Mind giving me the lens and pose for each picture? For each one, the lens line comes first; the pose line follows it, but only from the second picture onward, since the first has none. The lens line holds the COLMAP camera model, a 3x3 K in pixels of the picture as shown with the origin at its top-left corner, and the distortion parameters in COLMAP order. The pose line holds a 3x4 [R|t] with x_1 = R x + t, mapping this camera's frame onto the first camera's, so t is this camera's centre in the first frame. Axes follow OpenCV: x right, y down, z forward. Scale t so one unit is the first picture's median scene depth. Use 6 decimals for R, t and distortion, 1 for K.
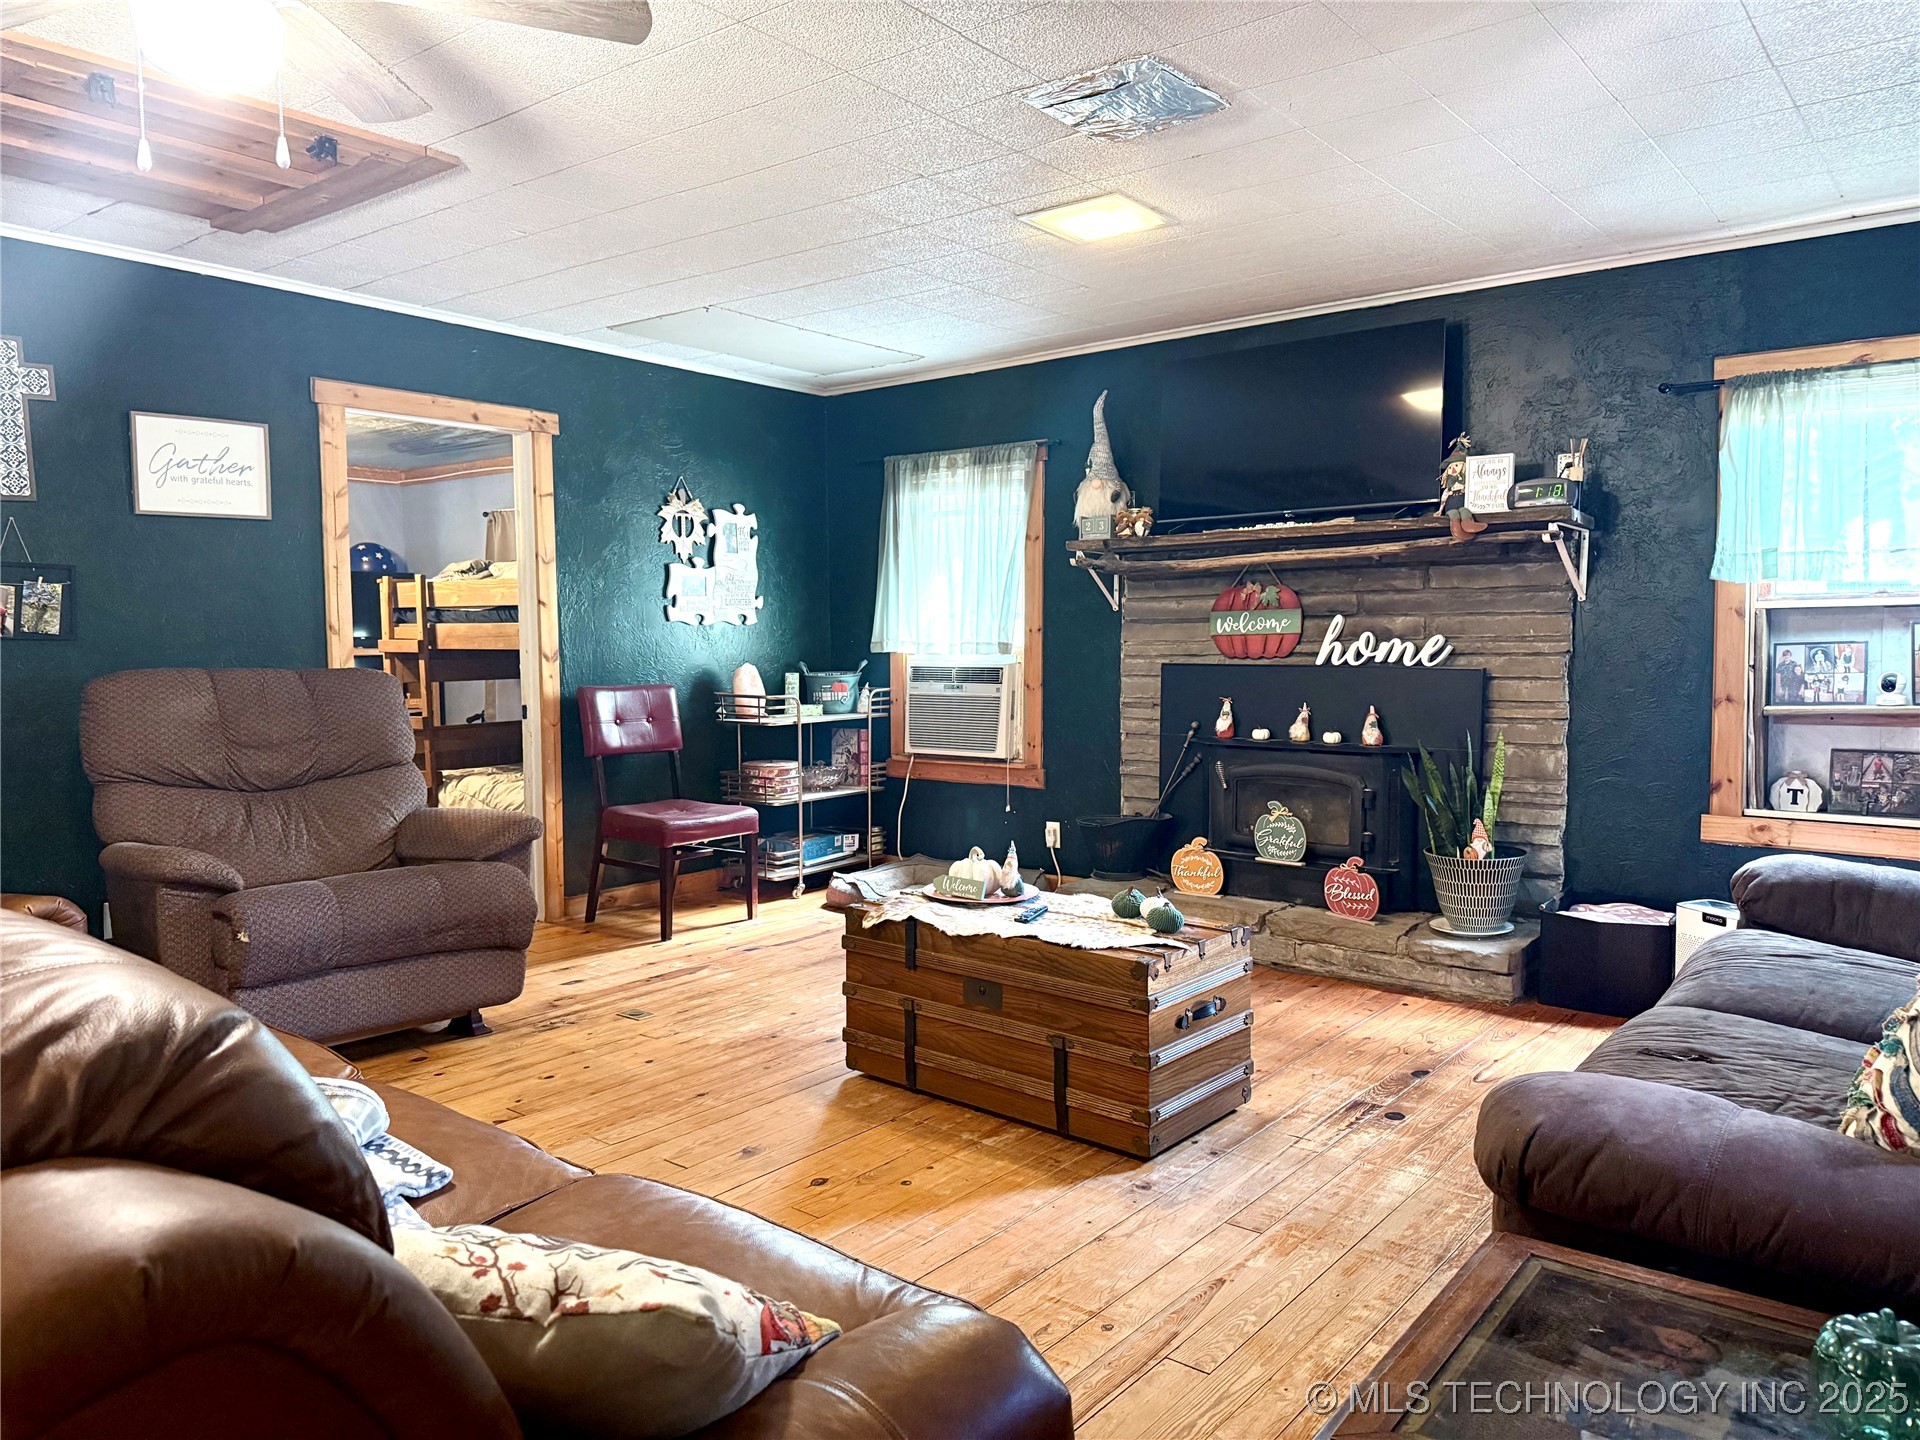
lens RADIAL K [[1357.4, 0, 933.6], [0, 1357.4, 721.0], [0, 0, 1]] dist [0.034310, -0.051644]
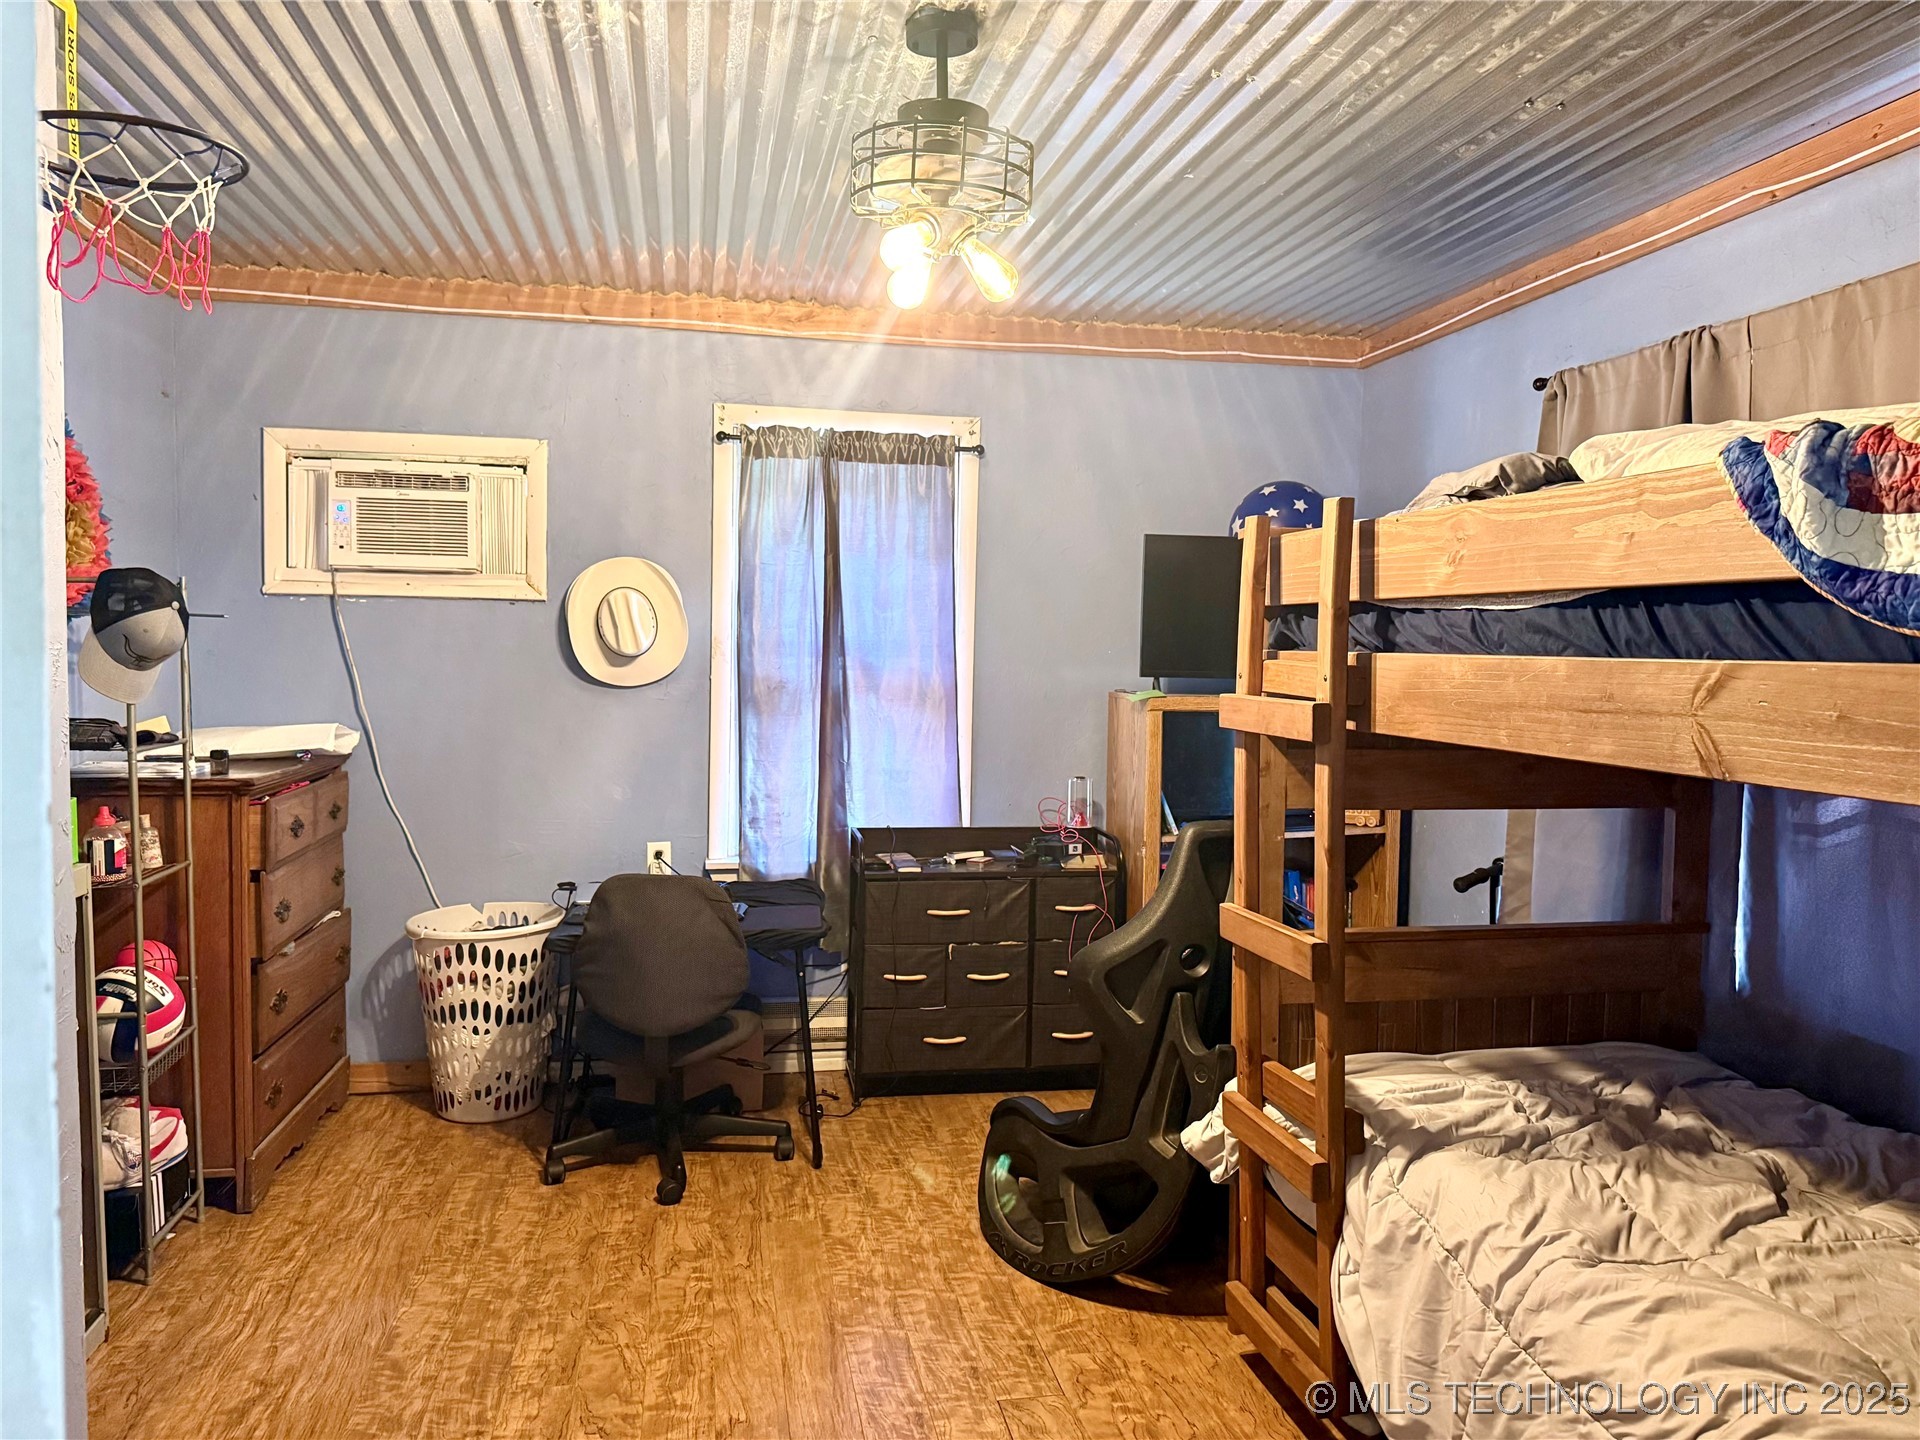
lens RADIAL K [[1357.4, 0, 959.1], [0, 1357.4, 732.6], [0, 0, 1]] dist [0.034310, -0.051644]
pose [[0.769574, 0.059557, -0.635774, -0.341045], [-0.063760, 0.997832, 0.016294, -0.074615], [0.635366, 0.027998, 0.771704, 0.999439]]
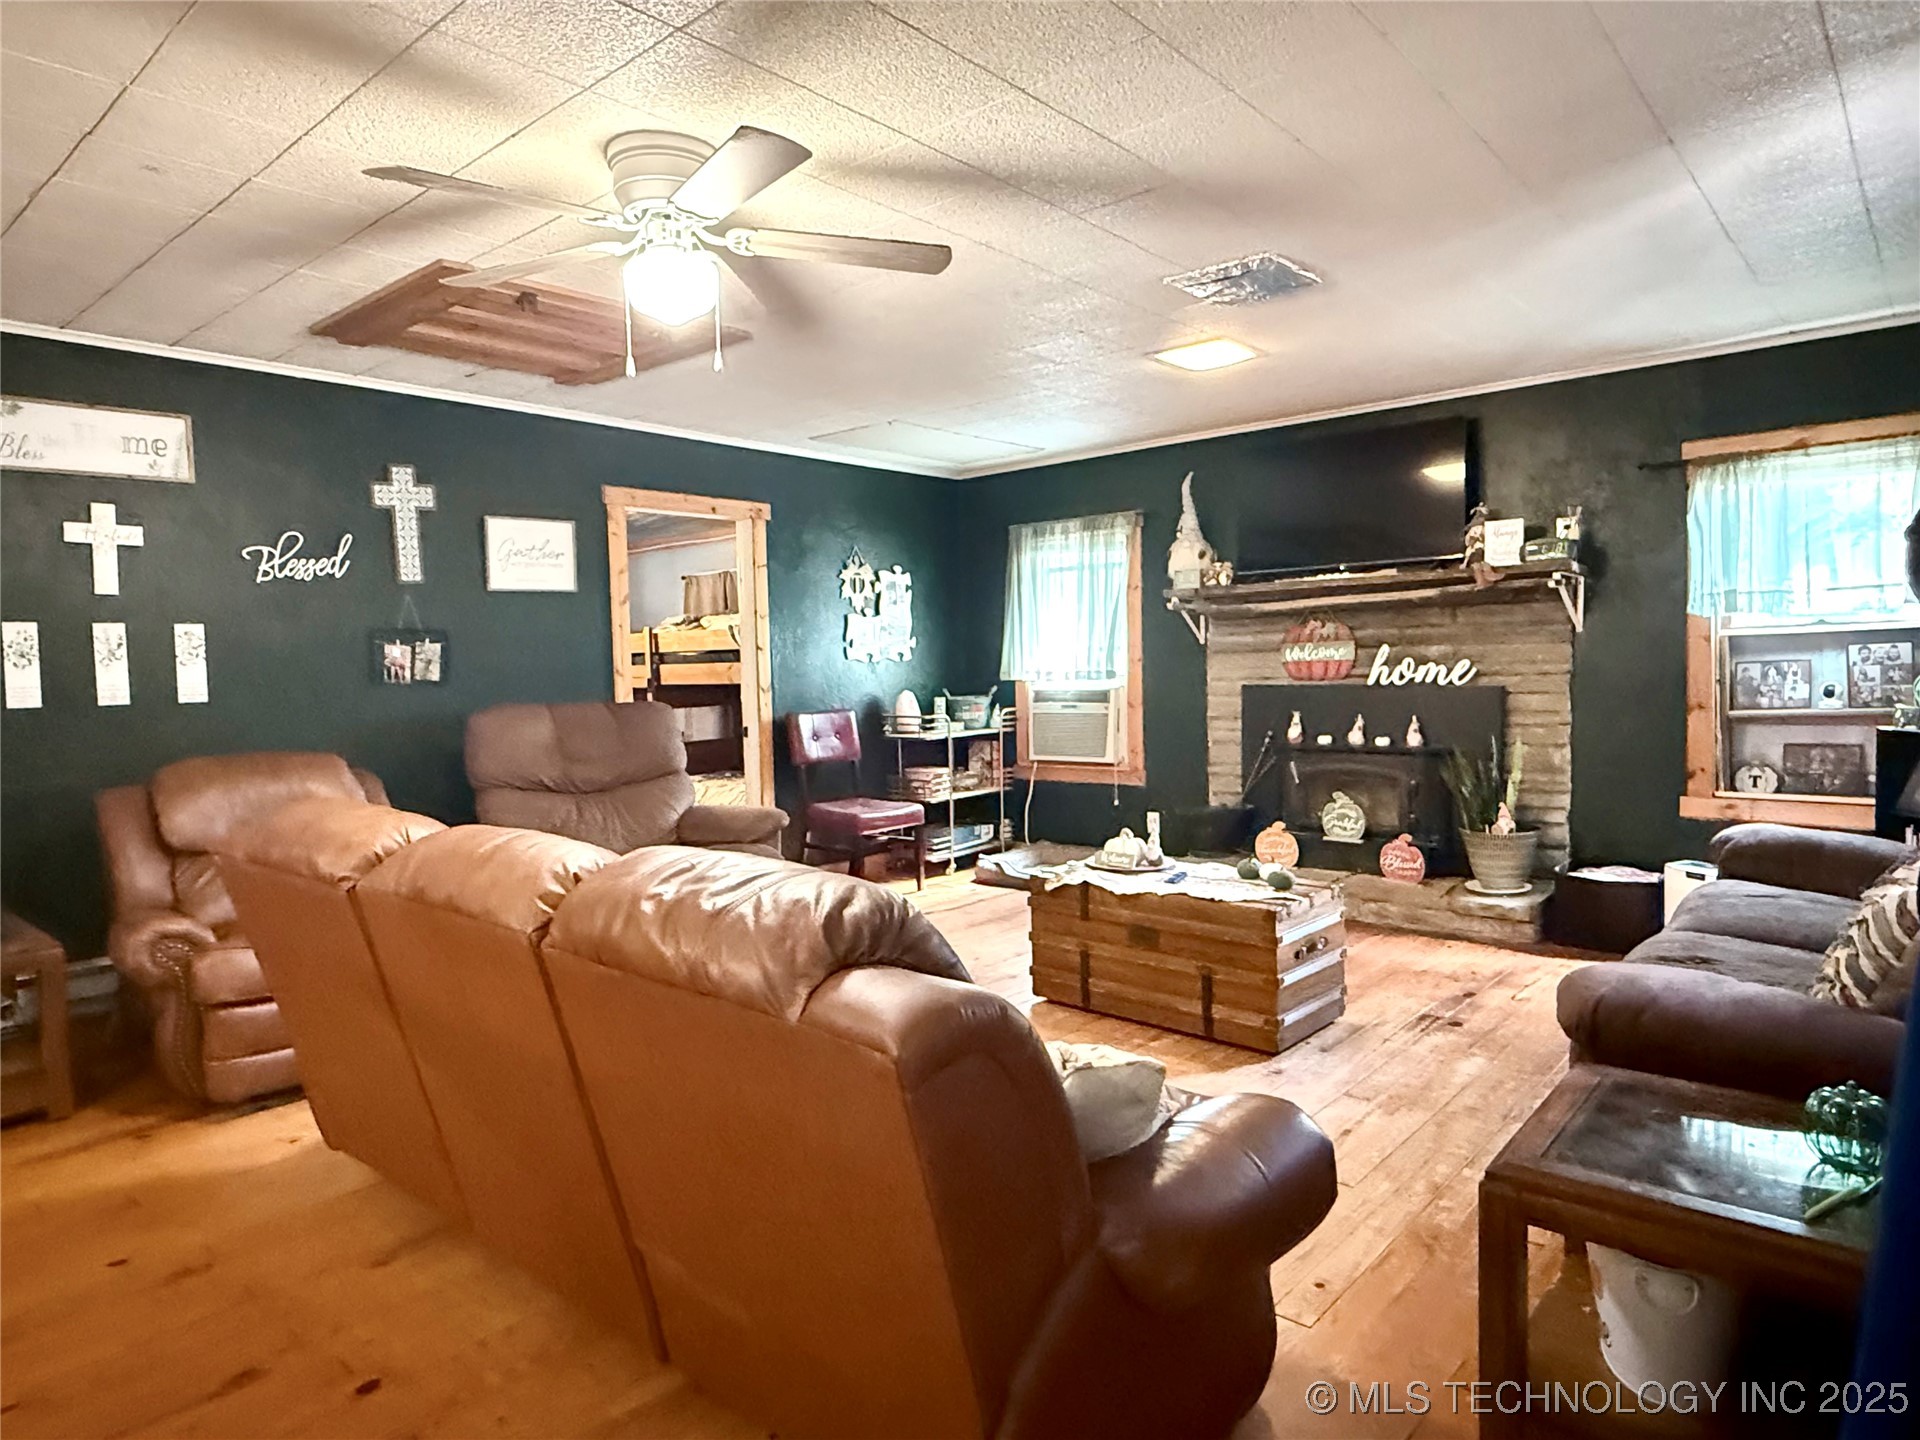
lens RADIAL K [[1159.3, 0, 926.3], [0, 1159.3, 721.6], [0, 0, 1]] dist [-0.037870, 0.029622]
pose [[0.998425, -0.017376, -0.053339, -0.082178], [0.016778, 0.999792, -0.011638, -0.001147], [0.053530, 0.010724, 0.998509, -0.110393]]
